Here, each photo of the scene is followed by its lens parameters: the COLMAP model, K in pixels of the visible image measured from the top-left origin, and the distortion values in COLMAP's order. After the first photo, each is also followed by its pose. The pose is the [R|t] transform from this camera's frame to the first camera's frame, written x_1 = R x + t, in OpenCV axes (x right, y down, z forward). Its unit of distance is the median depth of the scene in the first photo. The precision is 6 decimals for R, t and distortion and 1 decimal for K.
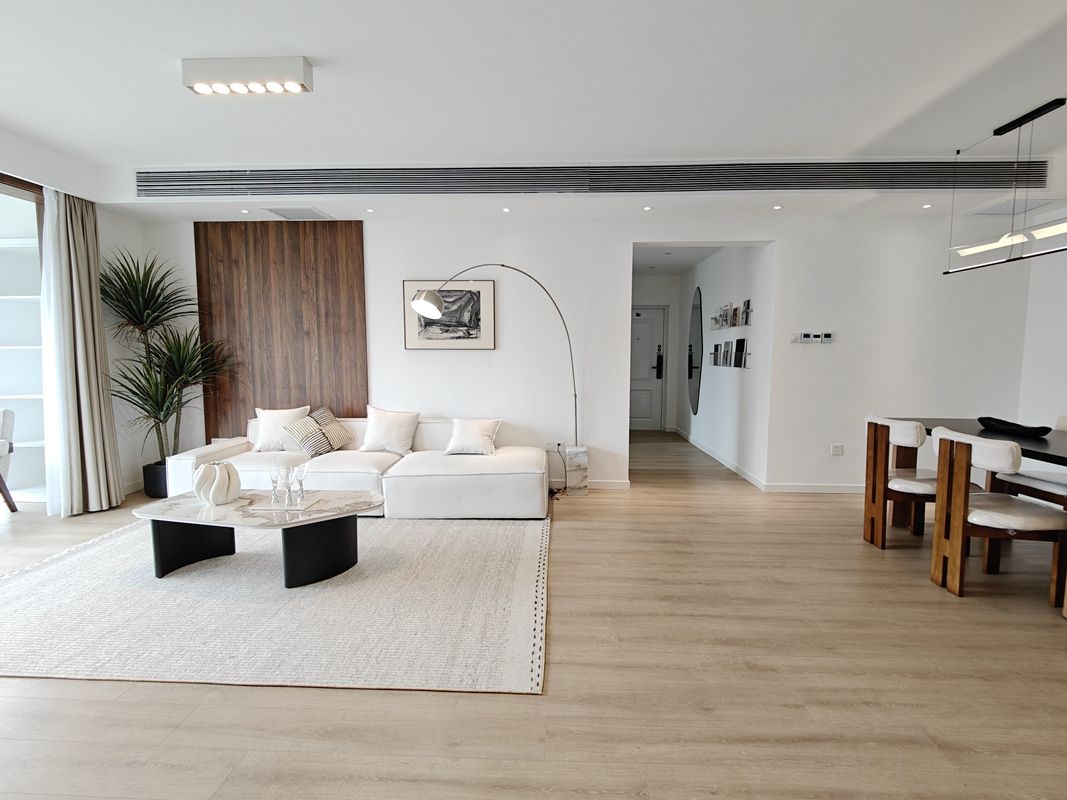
lens RADIAL K [[521.4, 0, 531.9], [0, 521.4, 403.1], [0, 0, 1]] dist [0.003809, -0.006453]
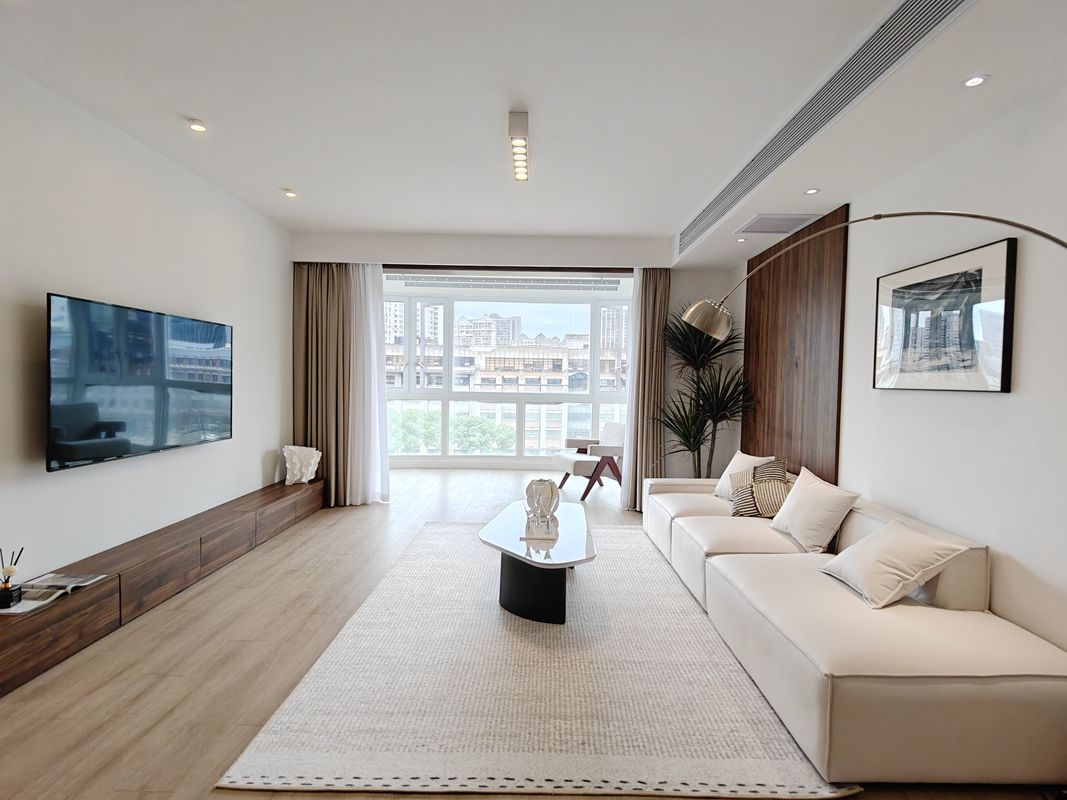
lens RADIAL K [[521.4, 0, 538.6], [0, 521.4, 396.2], [0, 0, 1]] dist [0.003809, -0.006453]
pose [[0.038005, 0.029950, -0.998829, 0.360156], [-0.114764, 0.993068, 0.025410, -0.065299], [0.992665, 0.113664, 0.041179, 0.589198]]
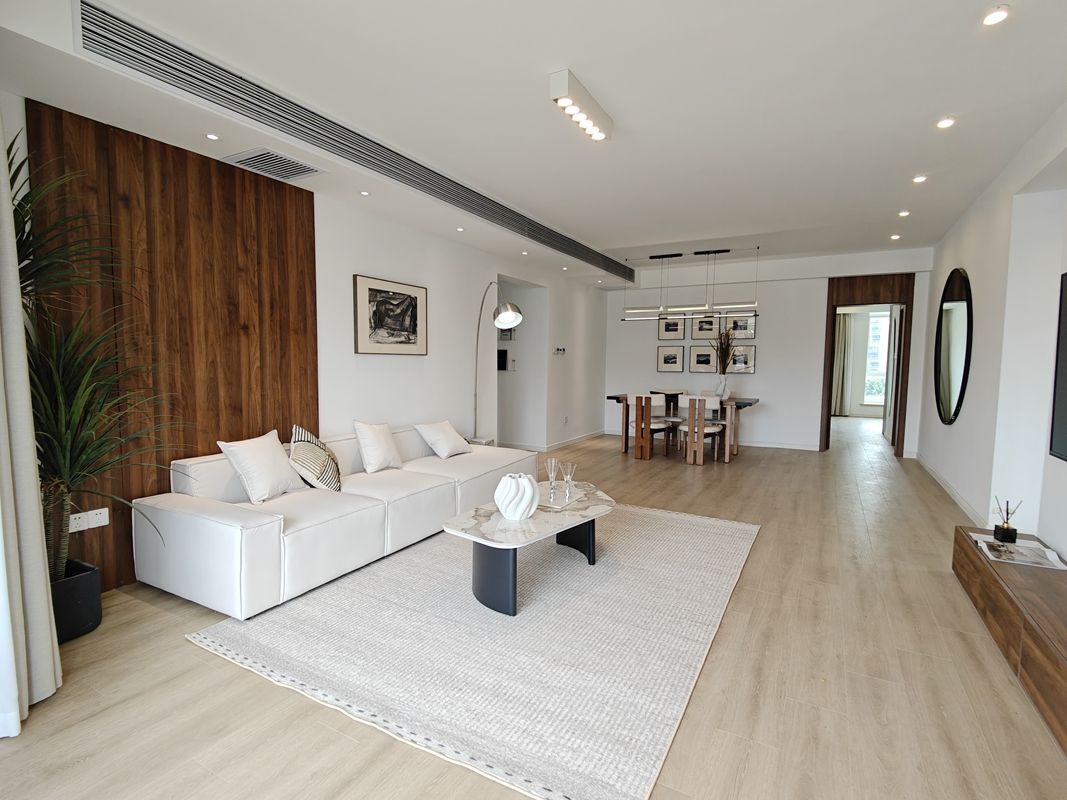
lens RADIAL K [[521.4, 0, 538.4], [0, 521.4, 404.0], [0, 0, 1]] dist [0.003809, -0.006453]
pose [[0.448284, -0.071549, 0.891023, -0.900355], [0.080462, 0.995975, 0.039495, -0.029499], [-0.890263, 0.053988, 0.452236, 0.343500]]
